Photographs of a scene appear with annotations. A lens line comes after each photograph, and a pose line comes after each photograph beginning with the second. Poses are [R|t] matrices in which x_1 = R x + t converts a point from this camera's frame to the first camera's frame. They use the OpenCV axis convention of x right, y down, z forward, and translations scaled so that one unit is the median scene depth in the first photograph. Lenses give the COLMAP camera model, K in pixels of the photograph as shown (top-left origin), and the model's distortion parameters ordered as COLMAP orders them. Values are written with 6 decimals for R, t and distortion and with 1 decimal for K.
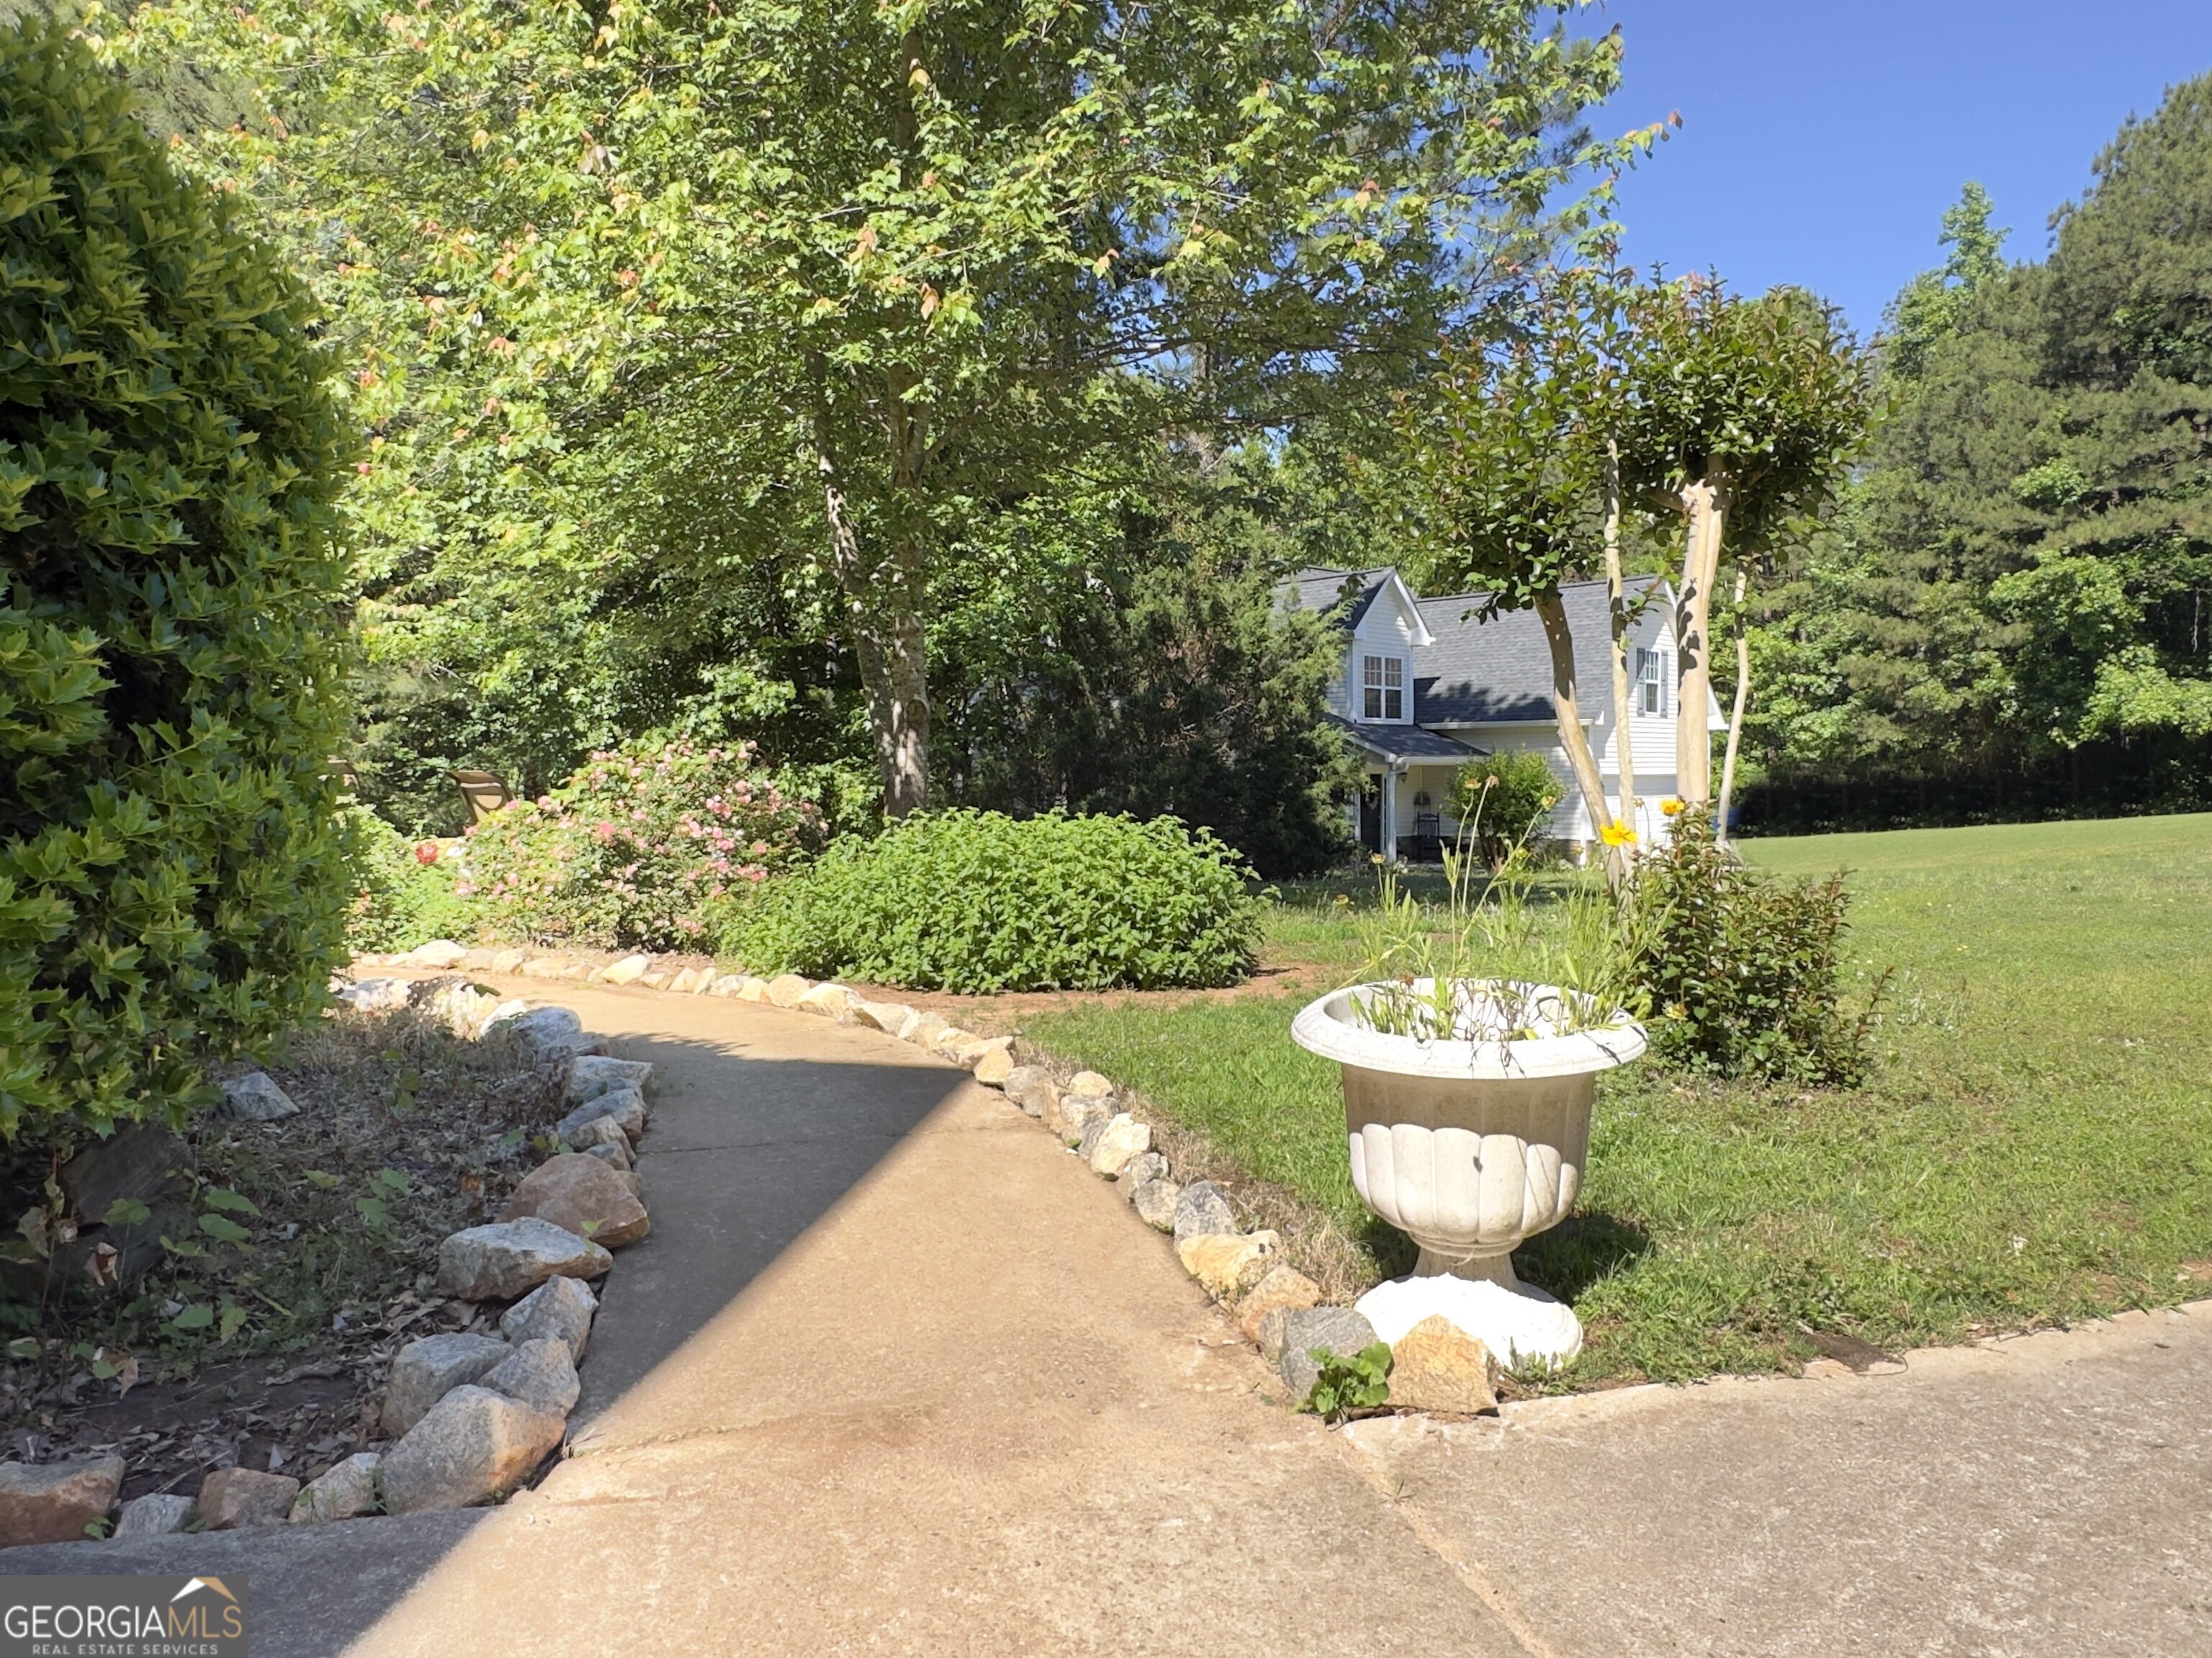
lens RADIAL K [[1485.8, 0, 1106.0], [0, 1485.8, 829.0], [0, 0, 1]] dist [0.000770, -0.000022]
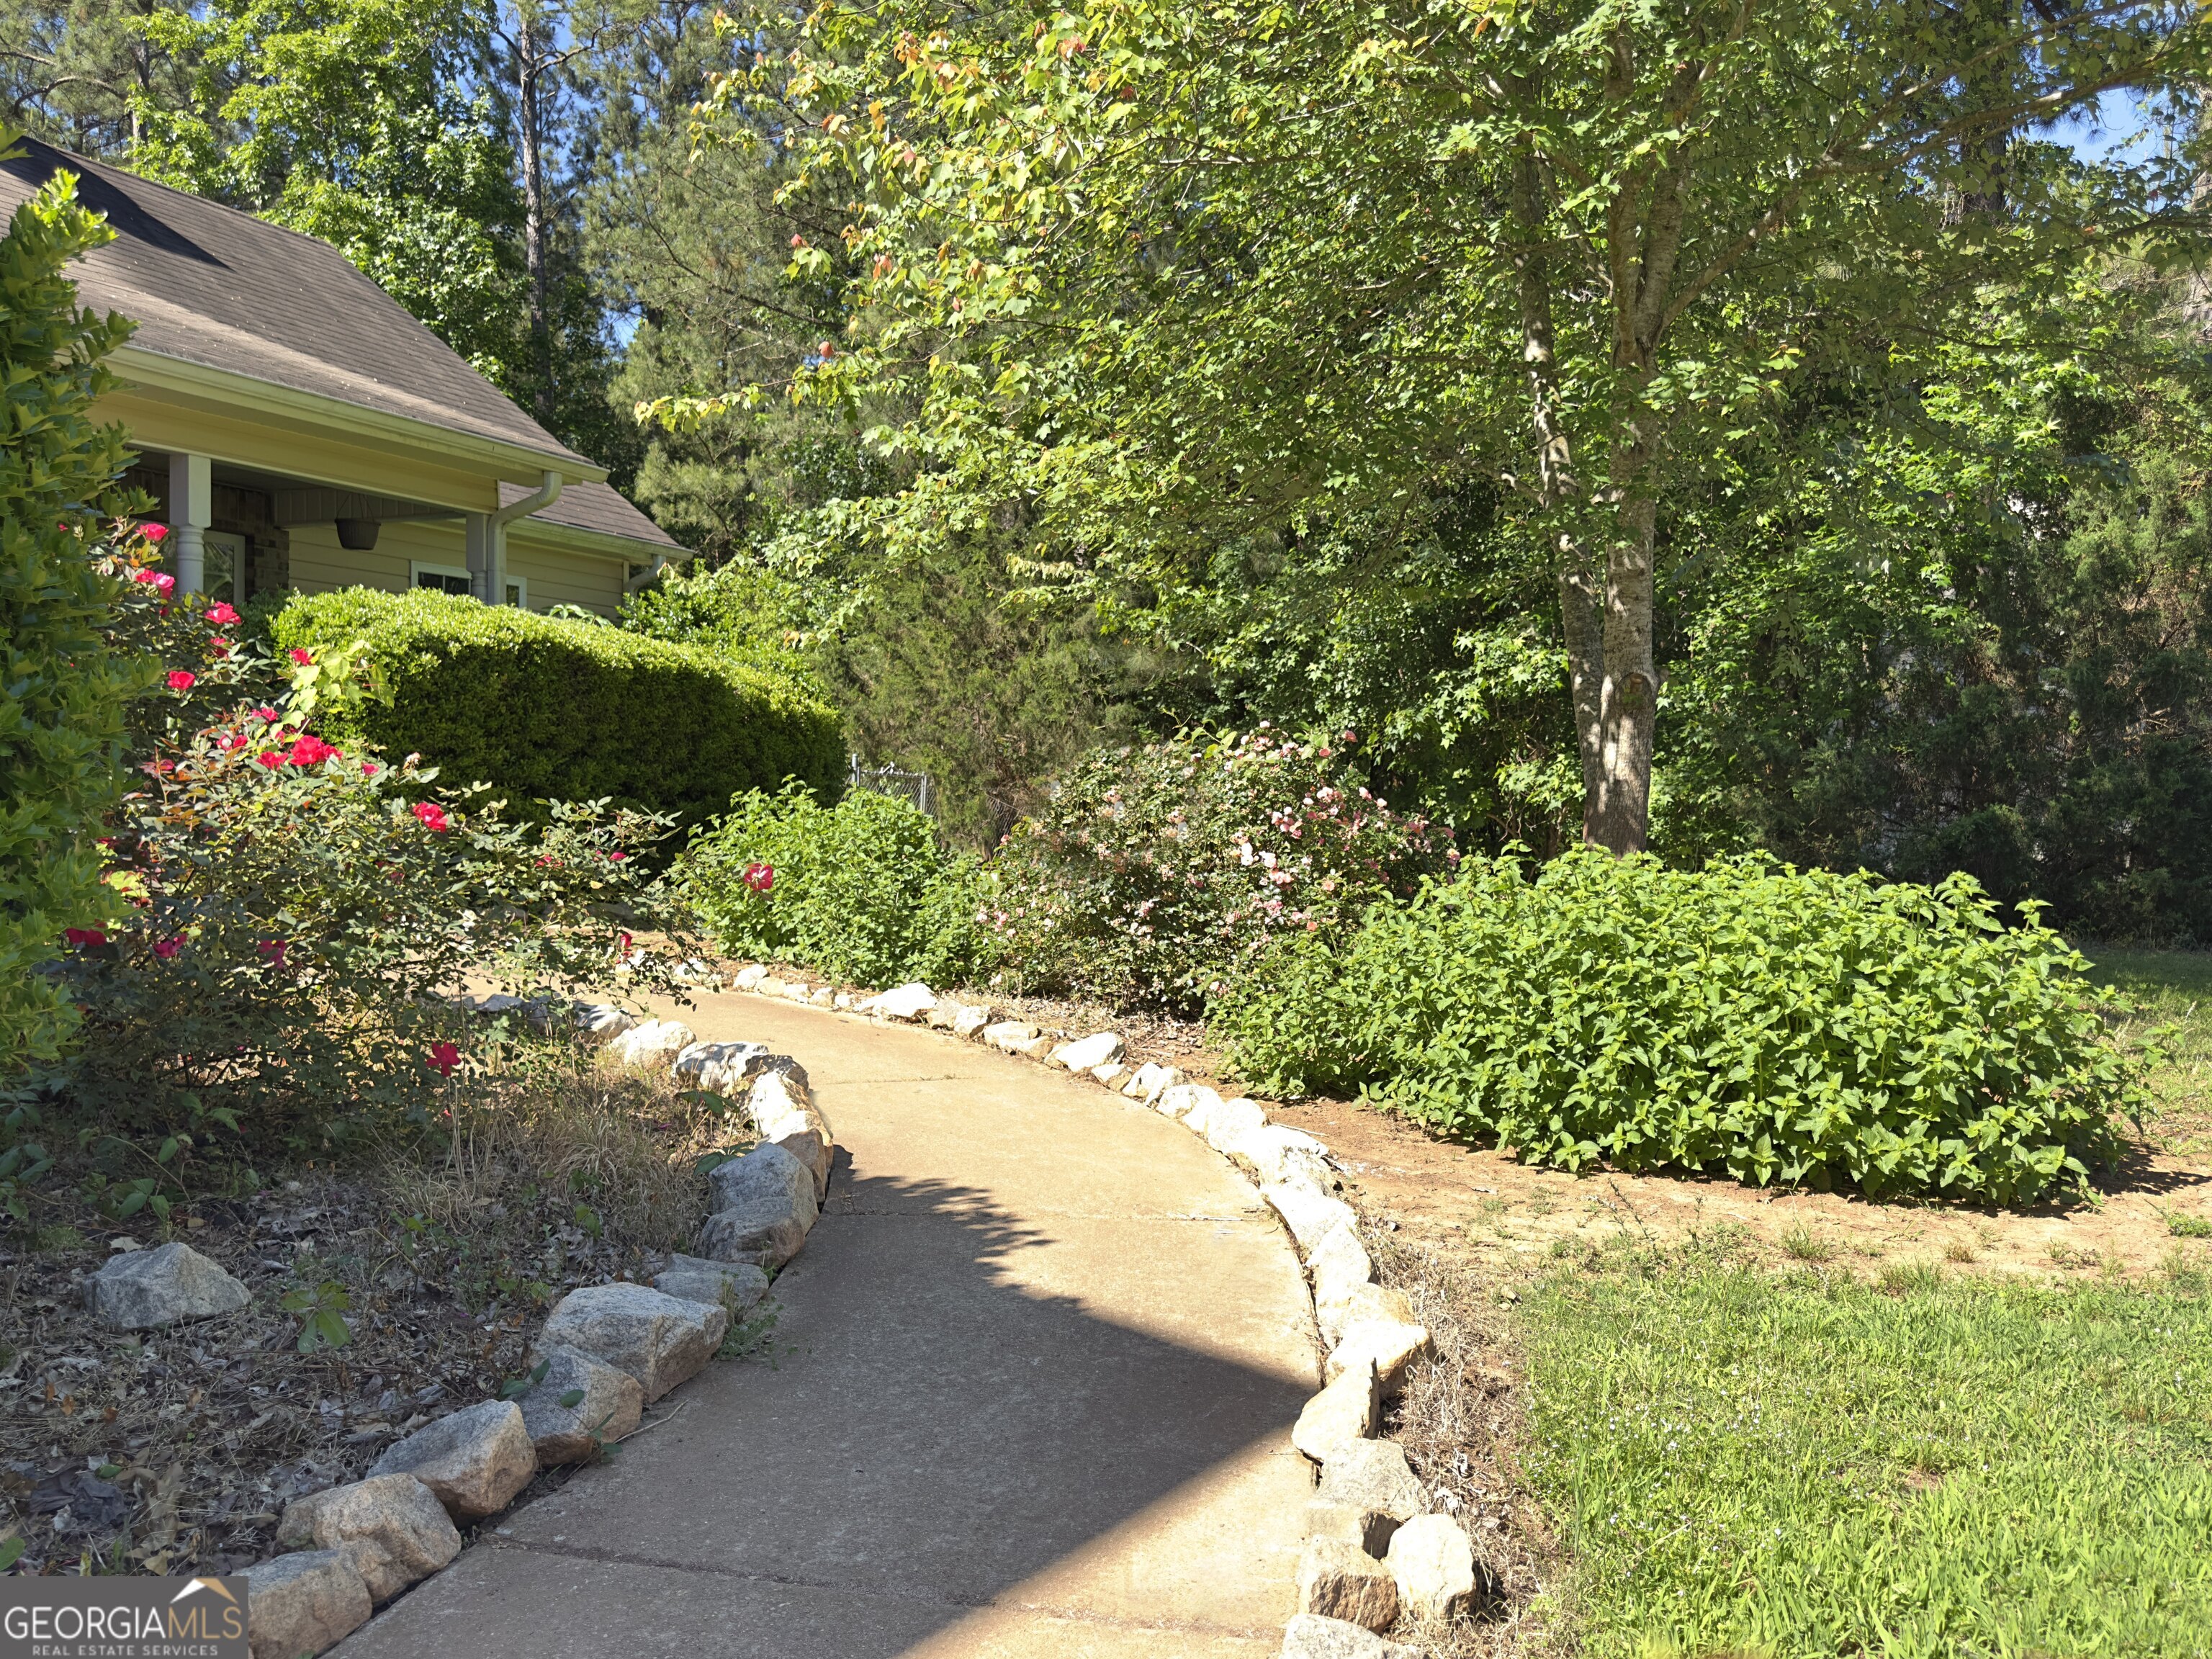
lens RADIAL K [[1718.5, 0, 1101.1], [0, 1718.5, 813.8], [0, 0, 1]] dist [0.124440, -0.207411]
pose [[0.873755, 0.035906, -0.485040, 0.084525], [-0.039441, 0.999218, 0.002919, -0.023586], [0.484765, 0.016579, 0.874487, 0.293980]]
